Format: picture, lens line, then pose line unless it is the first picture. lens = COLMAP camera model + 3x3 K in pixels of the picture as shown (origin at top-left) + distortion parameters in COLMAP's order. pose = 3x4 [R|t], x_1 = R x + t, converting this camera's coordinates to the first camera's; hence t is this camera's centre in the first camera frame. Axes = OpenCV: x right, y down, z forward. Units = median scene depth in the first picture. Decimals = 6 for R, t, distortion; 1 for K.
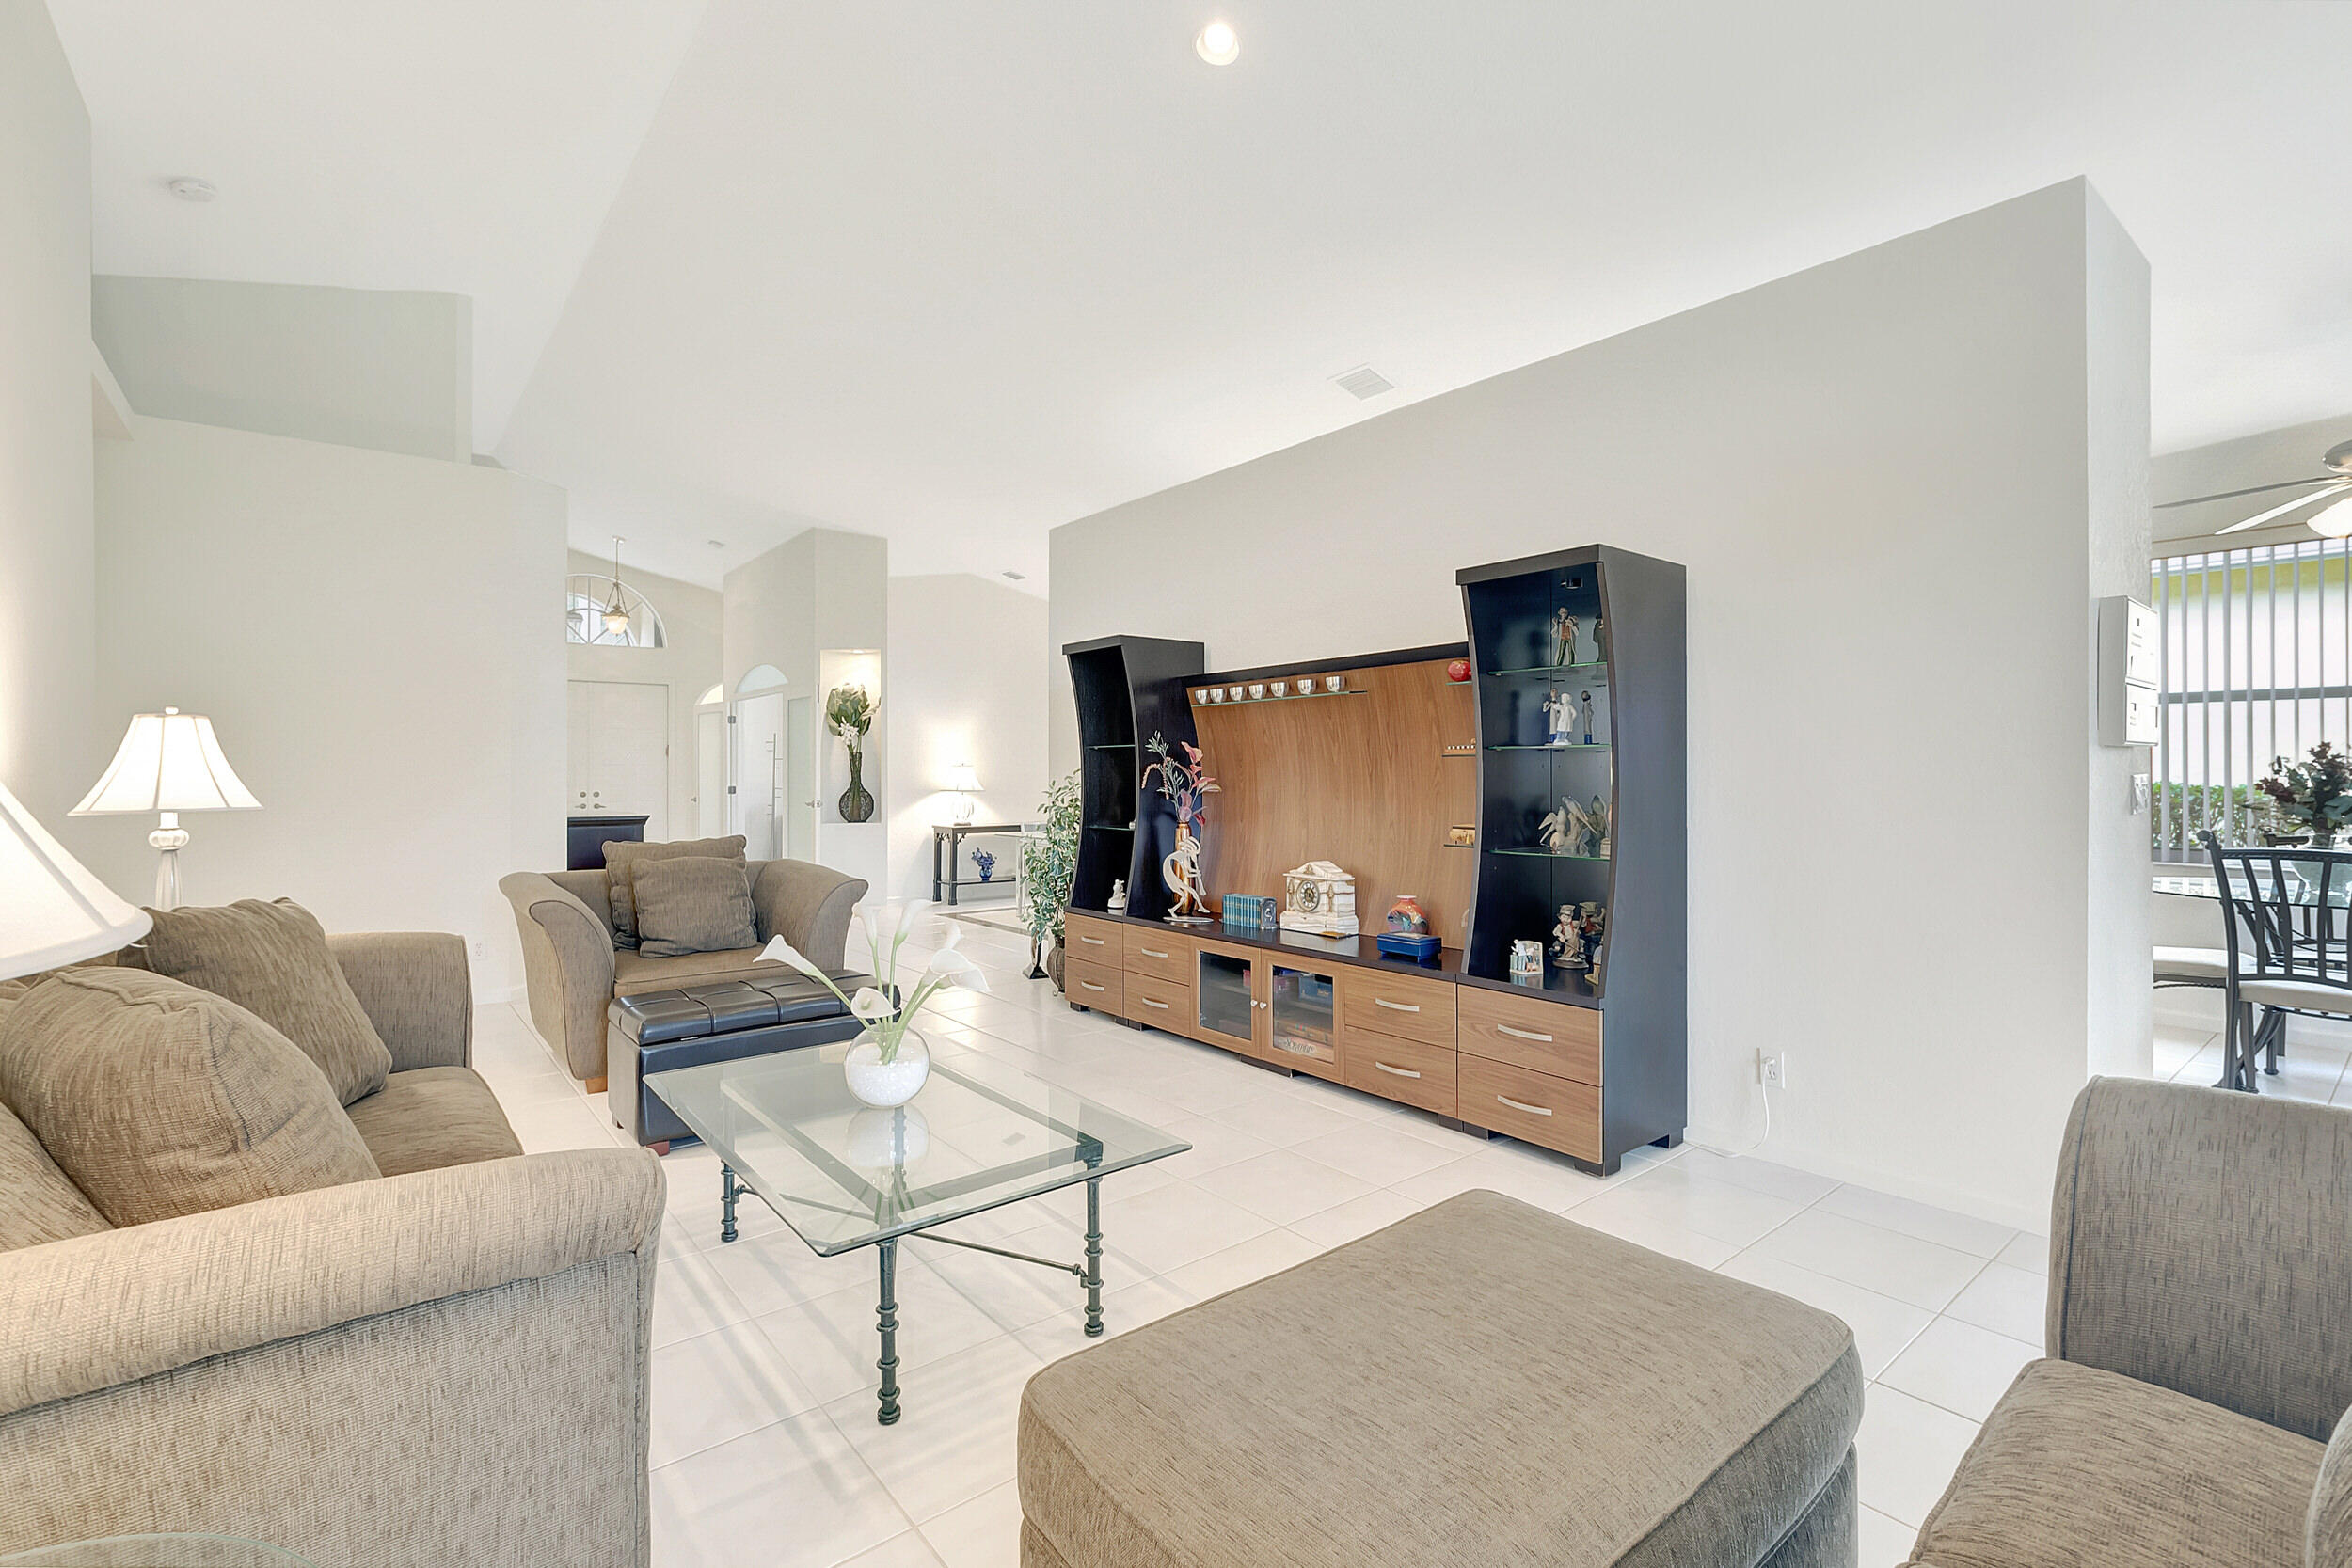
lens RADIAL K [[1040.5, 0, 1172.8], [0, 1040.5, 765.7], [0, 0, 1]] dist [0.001459, -0.001136]
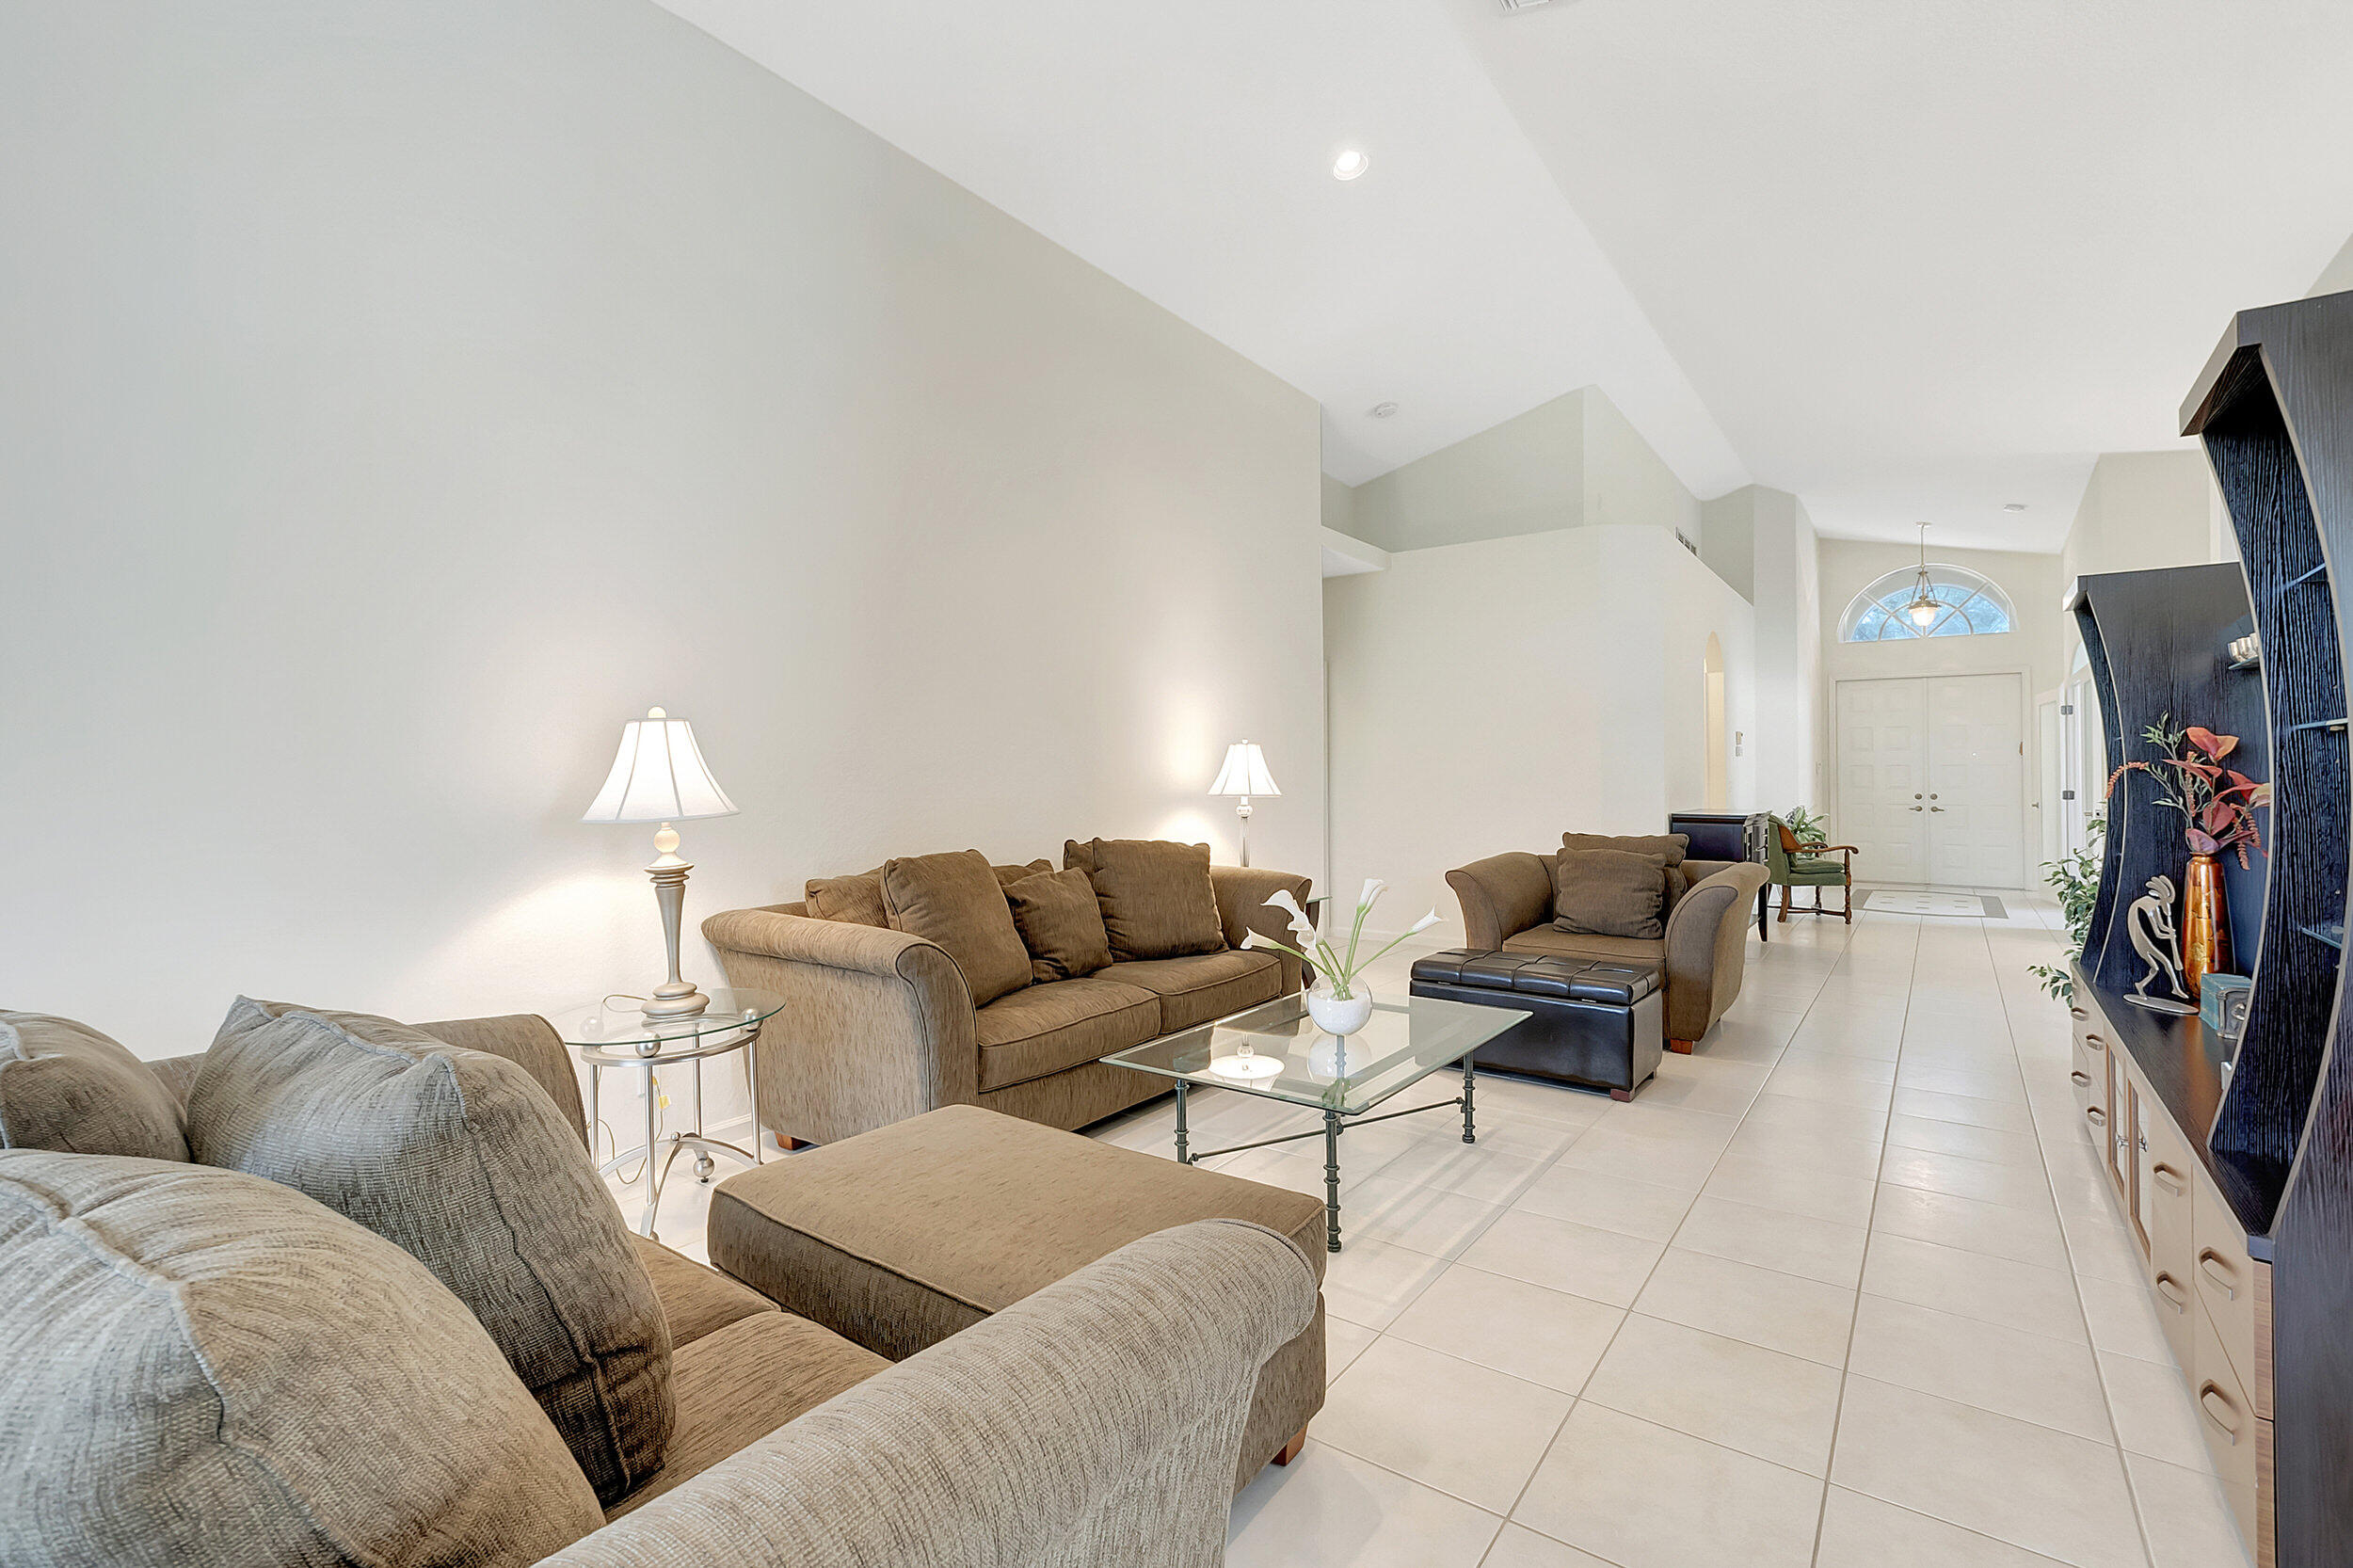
lens RADIAL K [[1041.1, 0, 1181.3], [0, 1041.1, 784.2], [0, 0, 1]] dist [0.001459, -0.001136]
pose [[0.264914, 0.011016, -0.964209, 0.500580], [0.007287, 0.999883, 0.013426, -0.001917], [0.964245, -0.010583, 0.264803, 0.253813]]
